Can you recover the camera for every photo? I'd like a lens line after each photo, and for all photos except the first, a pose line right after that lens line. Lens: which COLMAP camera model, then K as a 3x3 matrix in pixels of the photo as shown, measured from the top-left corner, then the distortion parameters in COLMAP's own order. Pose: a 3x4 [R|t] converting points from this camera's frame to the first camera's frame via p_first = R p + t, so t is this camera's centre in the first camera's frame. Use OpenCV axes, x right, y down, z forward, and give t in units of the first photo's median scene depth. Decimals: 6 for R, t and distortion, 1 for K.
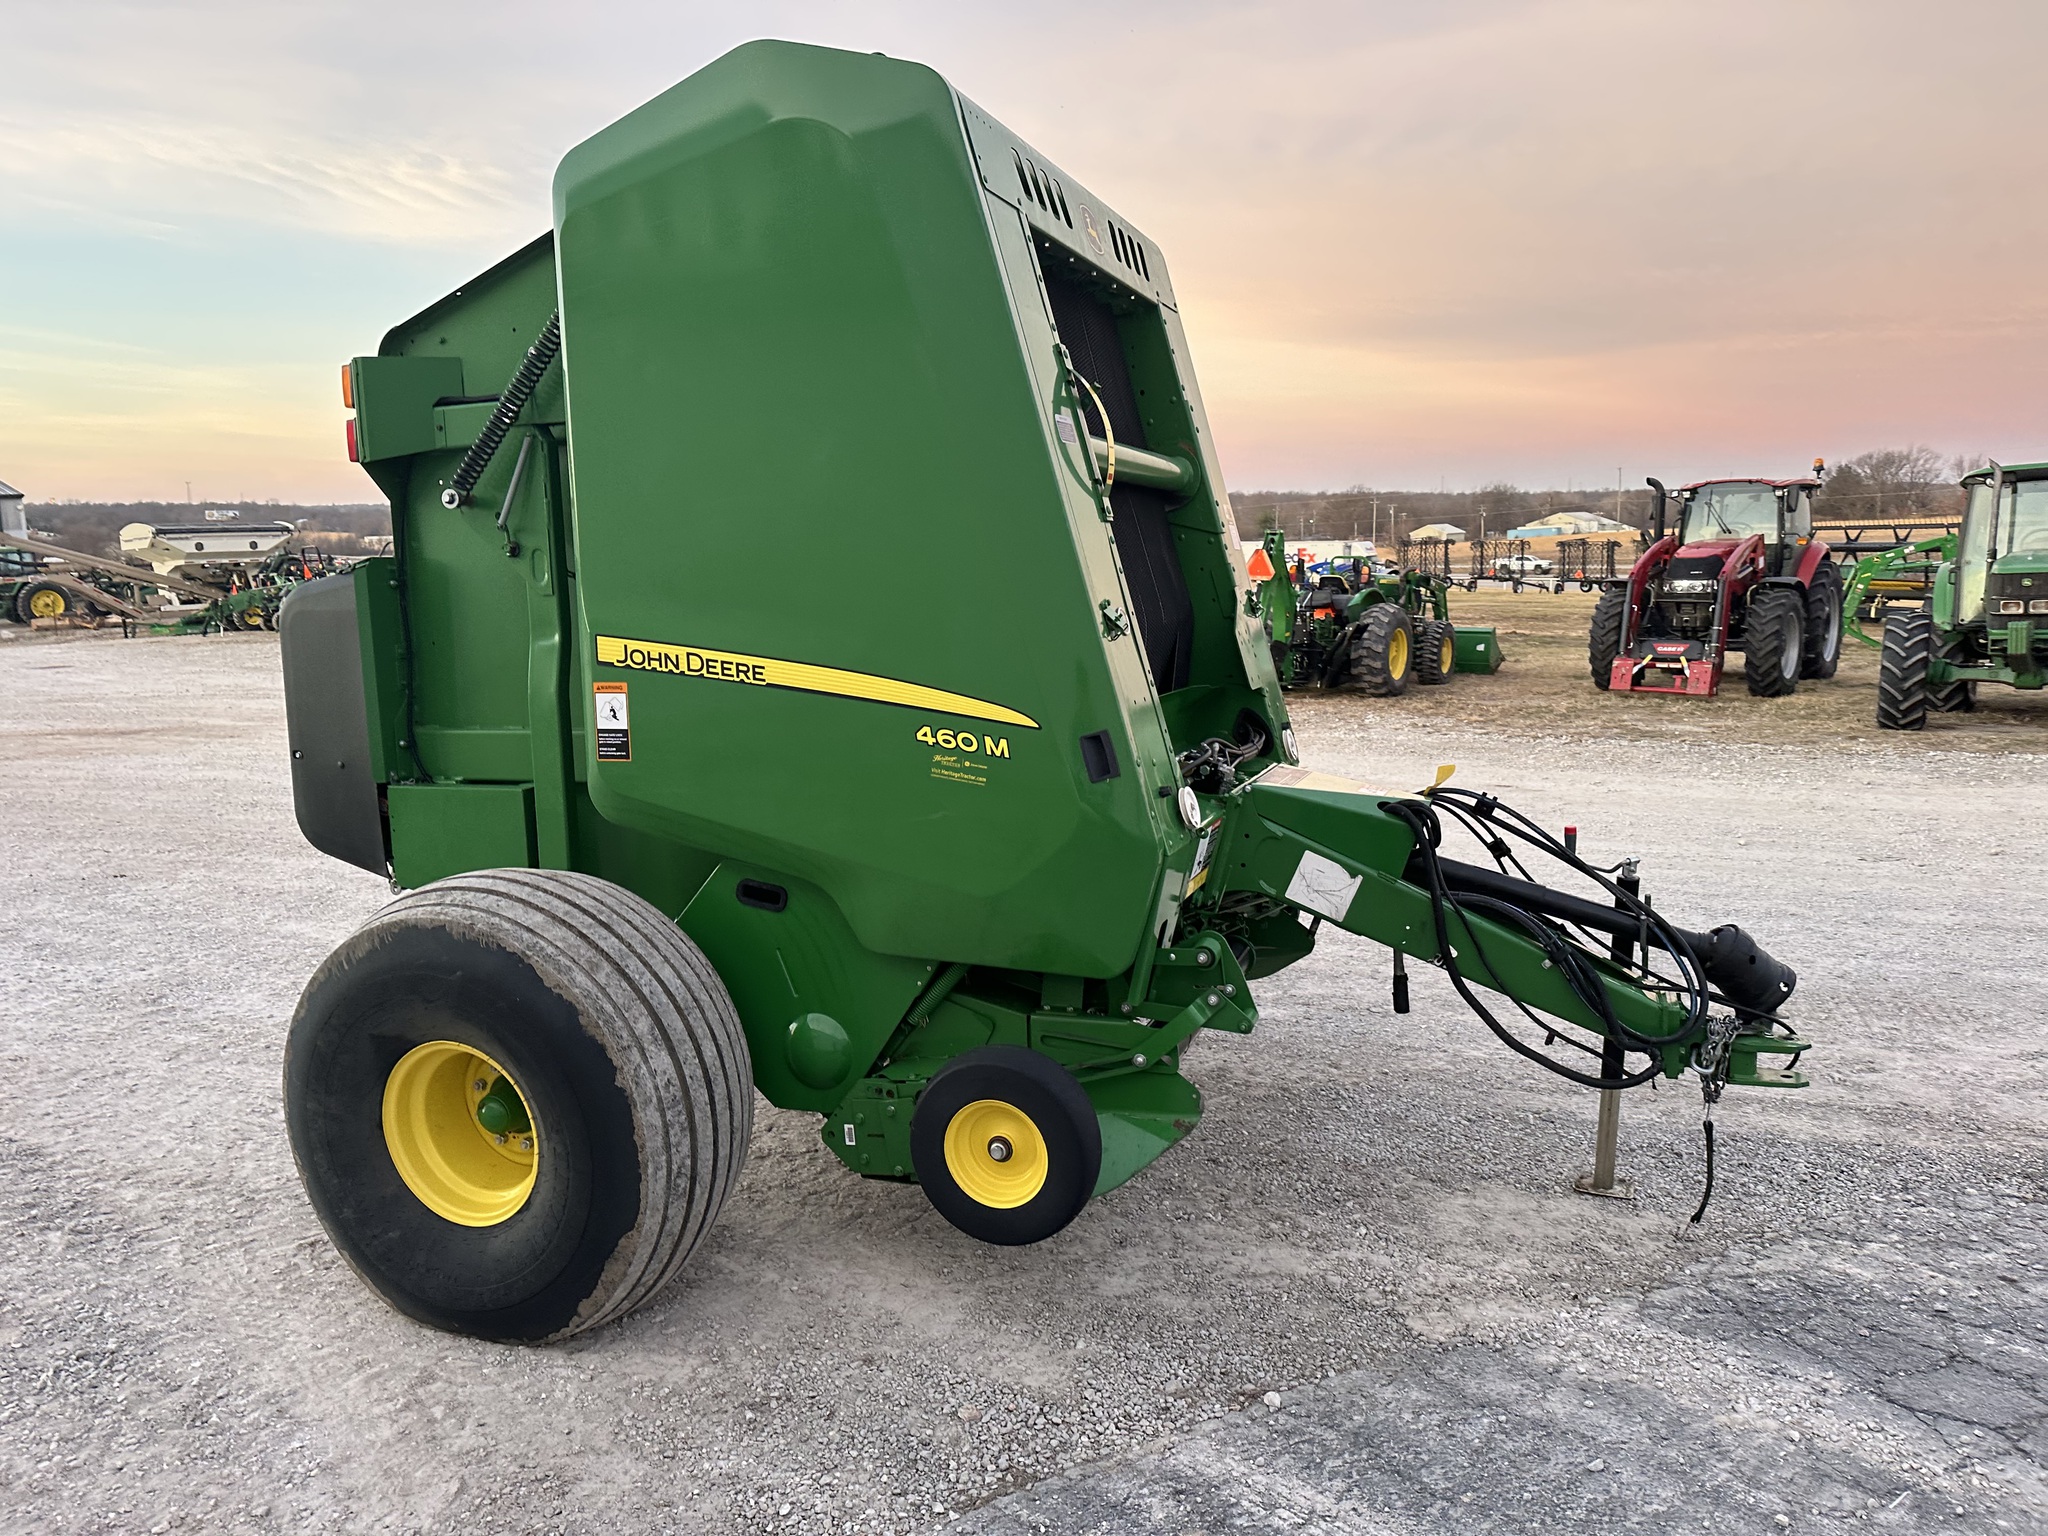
lens RADIAL K [[1422.5, 0, 1016.8], [0, 1422.5, 761.9], [0, 0, 1]] dist [0.073752, -0.097431]
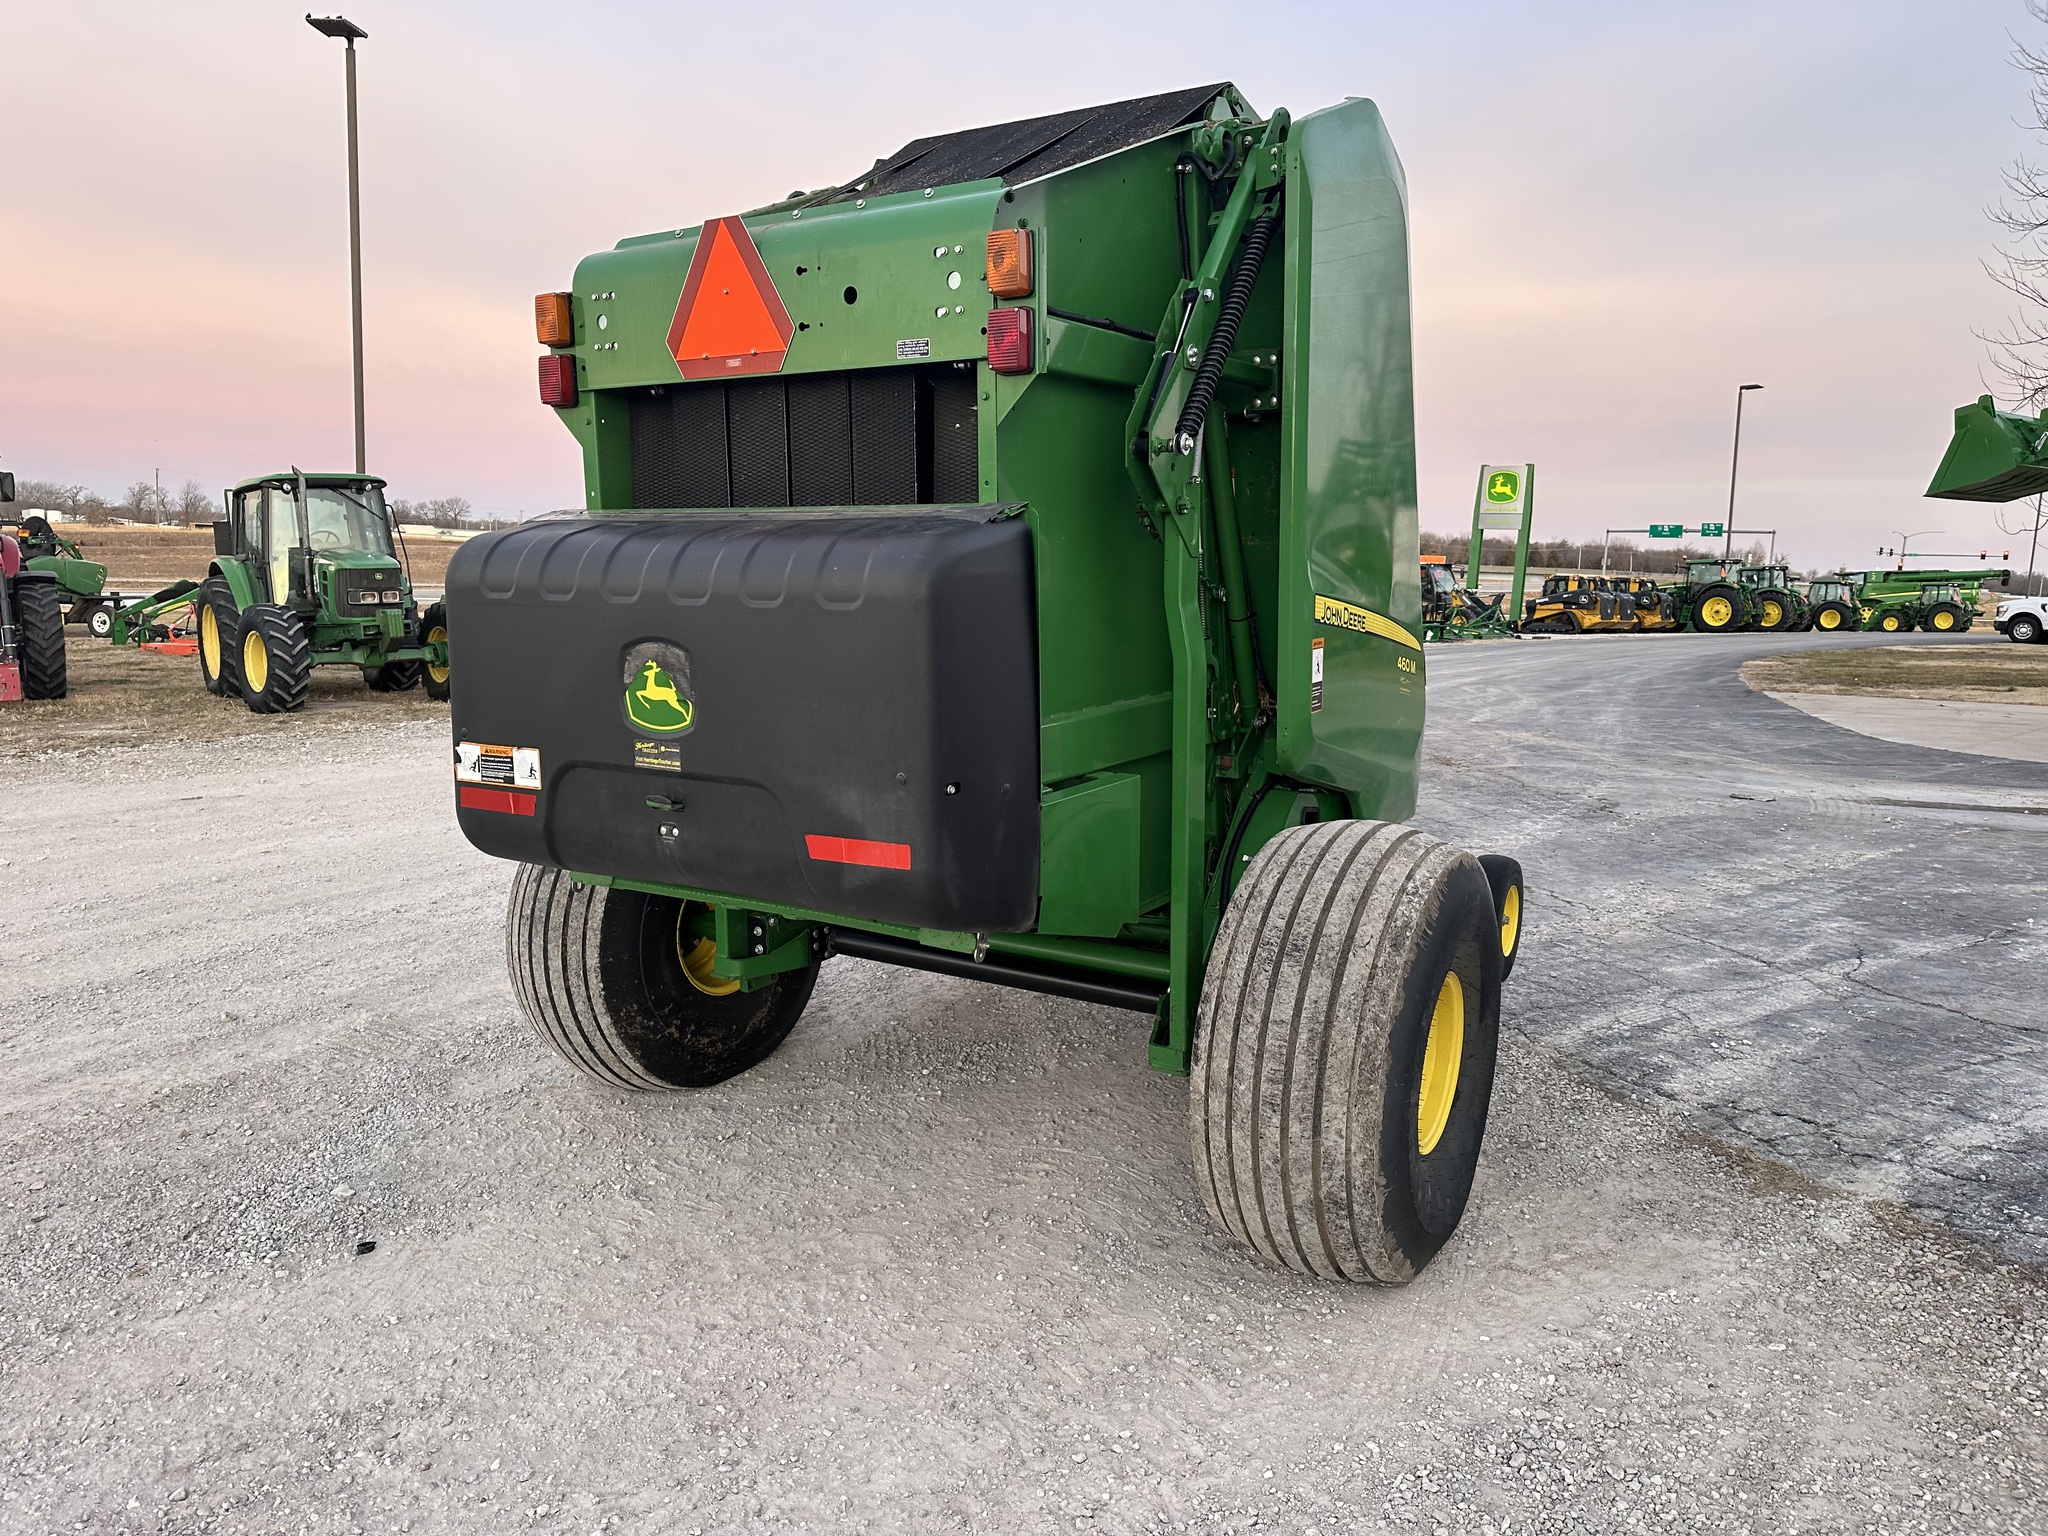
lens RADIAL K [[1422.5, 0, 1016.8], [0, 1422.5, 761.9], [0, 0, 1]] dist [0.073752, -0.097431]
pose [[0.197792, -0.118835, 0.973014, -1.392322], [0.121219, 0.987971, 0.096020, -0.095568], [-0.972720, 0.098955, 0.209817, 1.012129]]
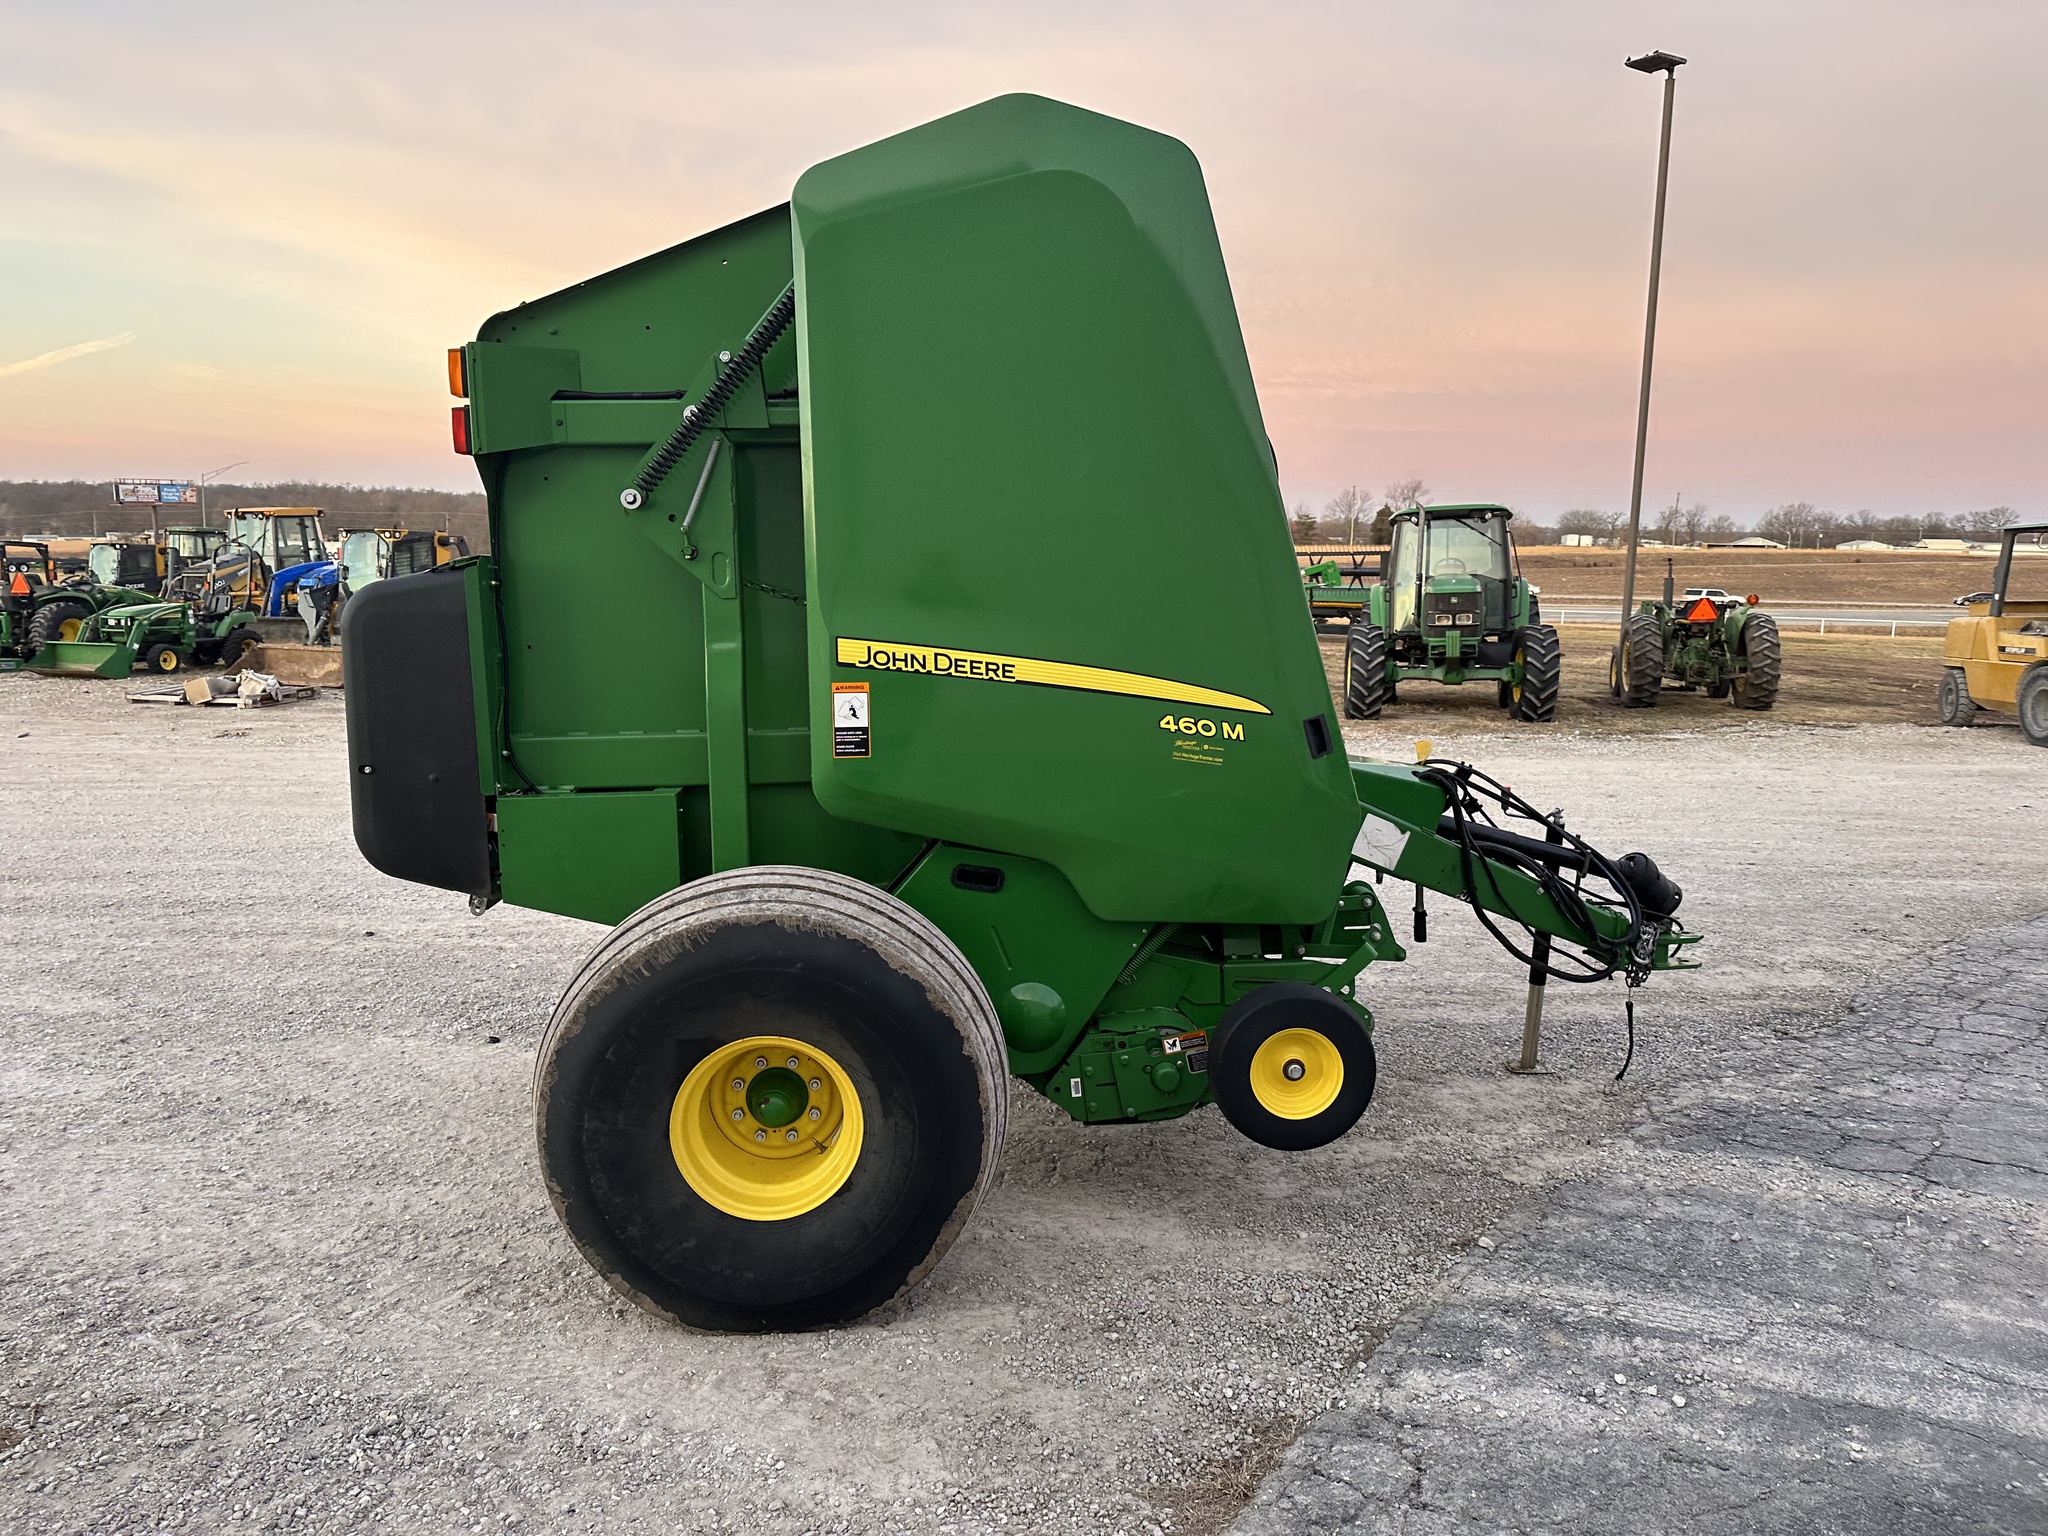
lens RADIAL K [[1420.6, 0, 1016.3], [0, 1420.6, 751.4], [0, 0, 1]] dist [0.076394, -0.103032]
pose [[0.918395, -0.032395, 0.394337, -0.588531], [0.038021, 0.999256, -0.006460, 0.006123], [-0.393834, 0.020926, 0.918943, -0.000565]]
